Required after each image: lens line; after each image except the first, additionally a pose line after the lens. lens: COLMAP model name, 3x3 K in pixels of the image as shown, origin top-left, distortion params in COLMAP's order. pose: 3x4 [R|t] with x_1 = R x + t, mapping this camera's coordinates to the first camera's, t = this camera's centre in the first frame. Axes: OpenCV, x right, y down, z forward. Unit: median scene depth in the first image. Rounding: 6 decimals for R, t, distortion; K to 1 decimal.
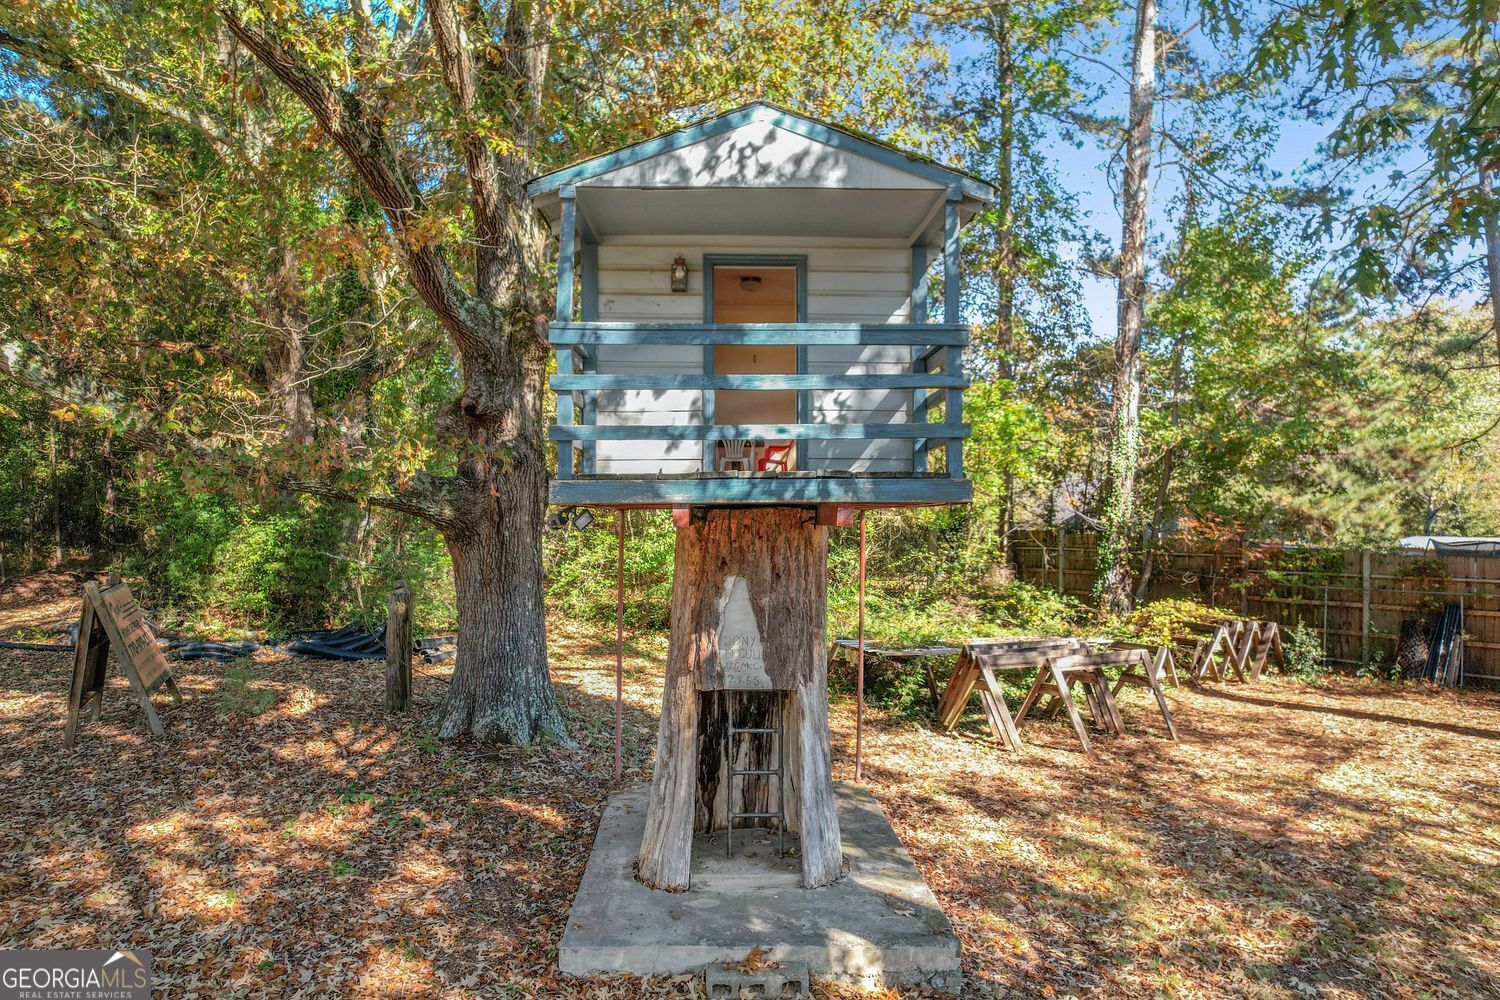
lens RADIAL K [[959.5, 0, 740.7], [0, 959.5, 497.8], [0, 0, 1]] dist [-0.093373, 0.084475]
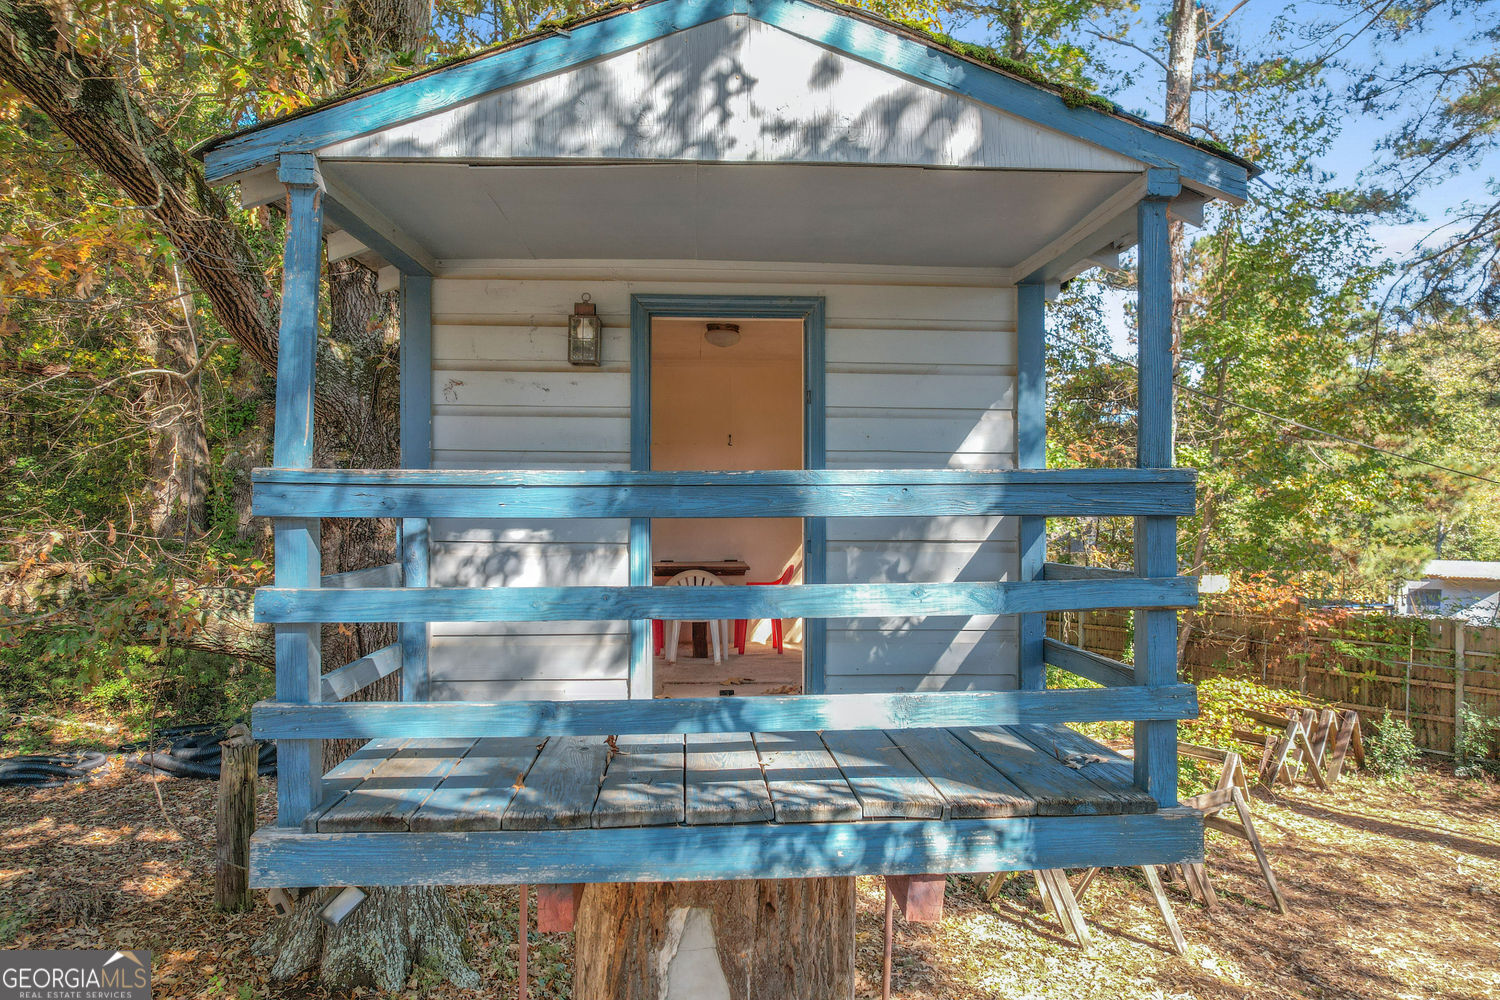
lens RADIAL K [[959.5, 0, 740.7], [0, 959.5, 497.8], [0, 0, 1]] dist [-0.093373, 0.084475]
pose [[0.999752, 0.001402, 0.022216, 0.004050], [-0.001343, 0.999995, -0.002703, -0.054344], [-0.022219, 0.002672, 0.999750, 0.180199]]
